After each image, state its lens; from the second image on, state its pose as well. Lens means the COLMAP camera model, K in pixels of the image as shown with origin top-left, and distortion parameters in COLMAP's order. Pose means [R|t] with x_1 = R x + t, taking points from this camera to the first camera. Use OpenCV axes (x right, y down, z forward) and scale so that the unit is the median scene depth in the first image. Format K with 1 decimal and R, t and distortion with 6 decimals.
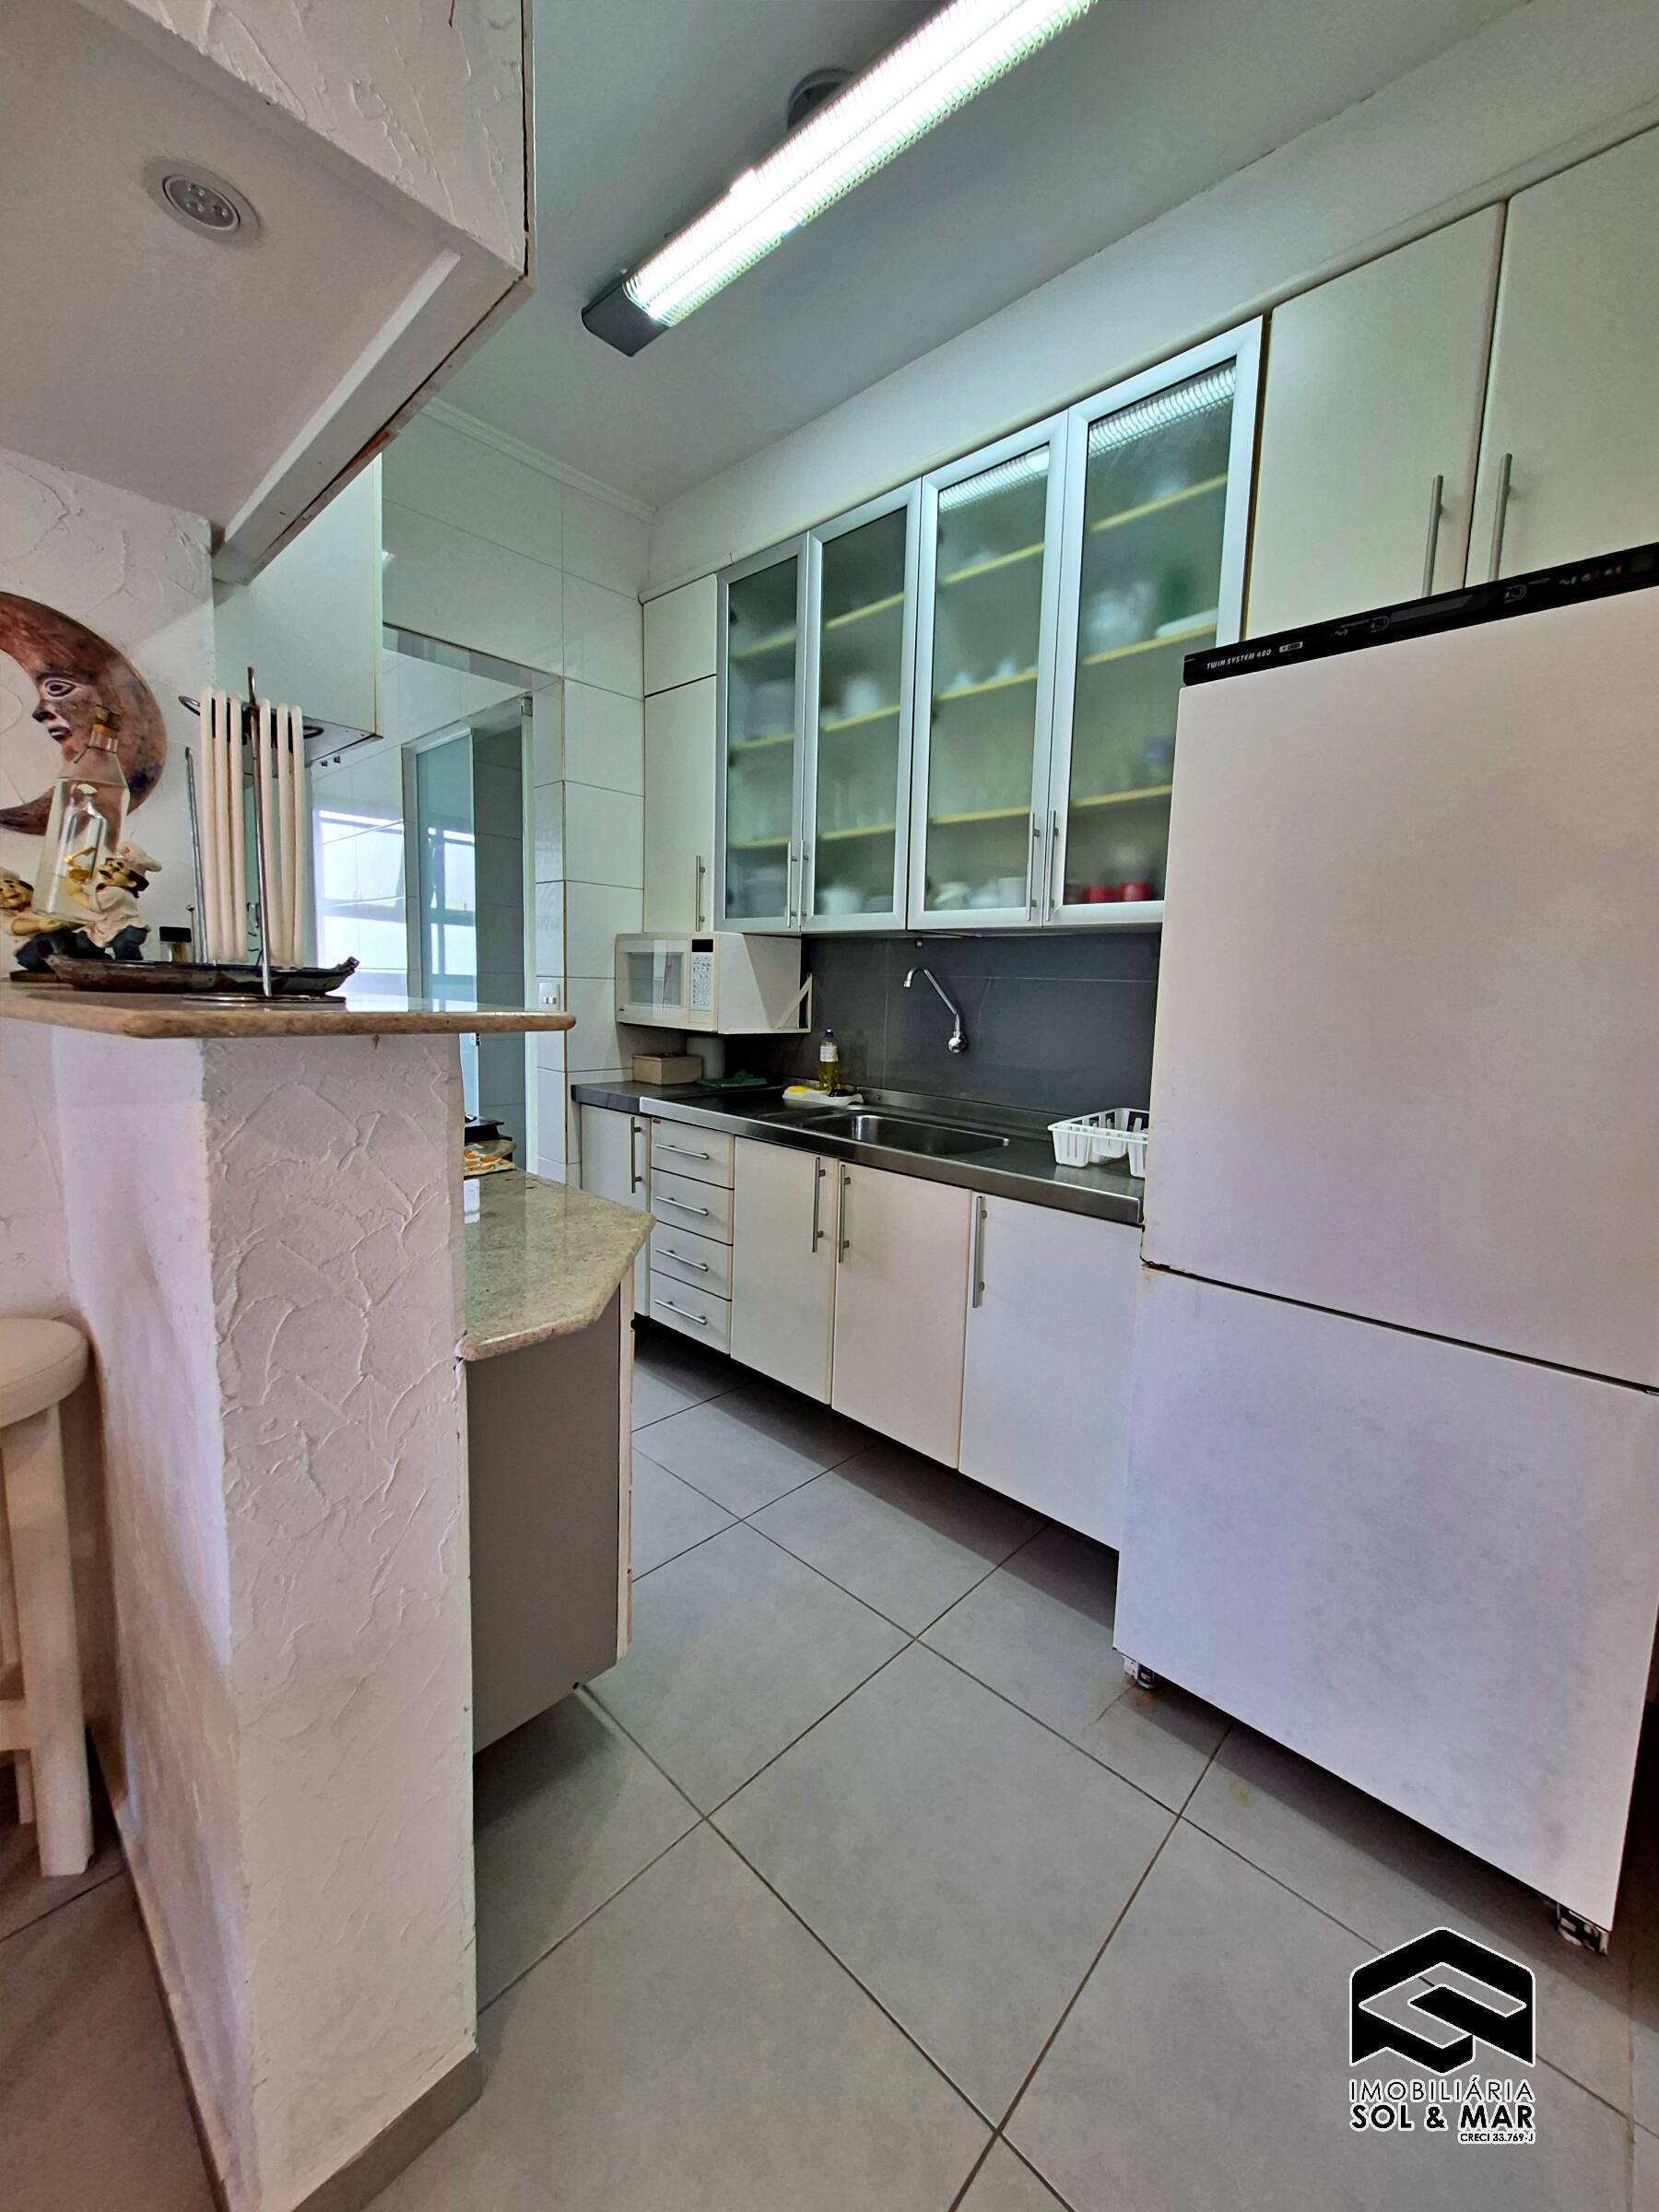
lens RADIAL K [[860.9, 0, 835.8], [0, 860.9, 1096.5], [0, 0, 1]] dist [0.000821, -0.000209]
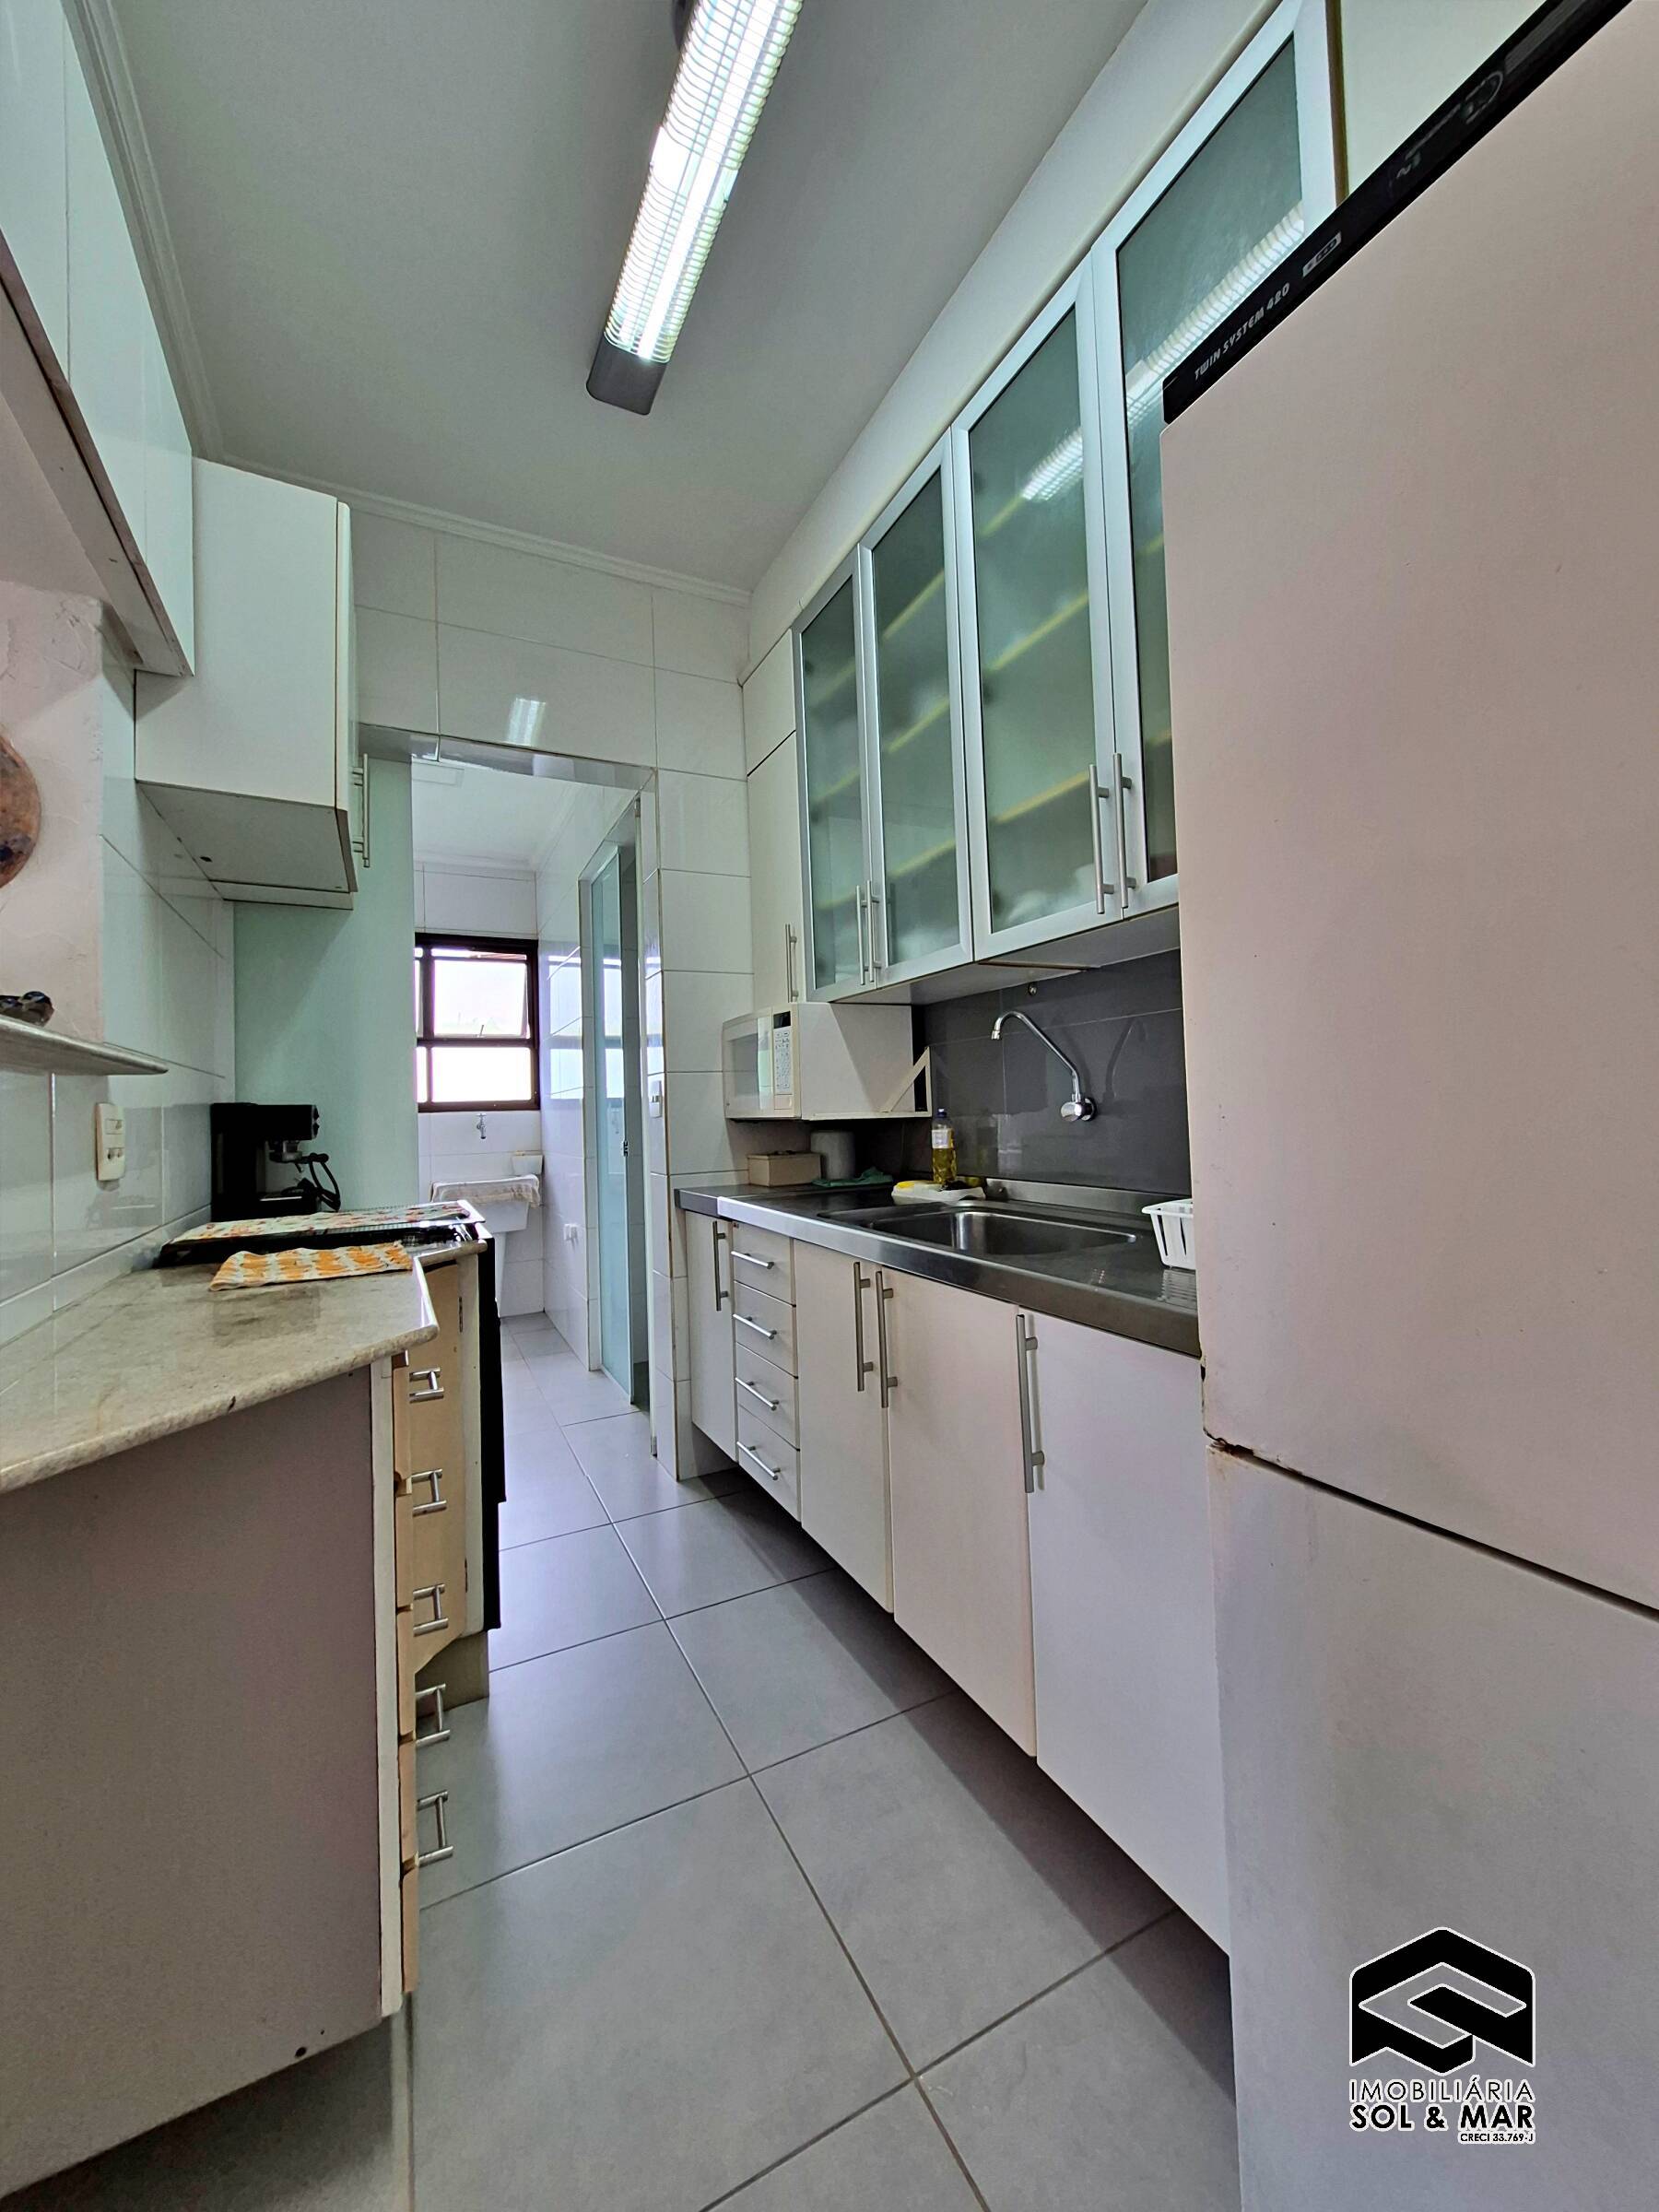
lens RADIAL K [[860.9, 0, 835.8], [0, 860.9, 1096.5], [0, 0, 1]] dist [0.000821, -0.000209]
pose [[0.939979, -0.069327, -0.334115, 0.182886], [0.020136, 0.988707, -0.148501, 0.031678], [0.340637, 0.132861, 0.930760, 0.219934]]
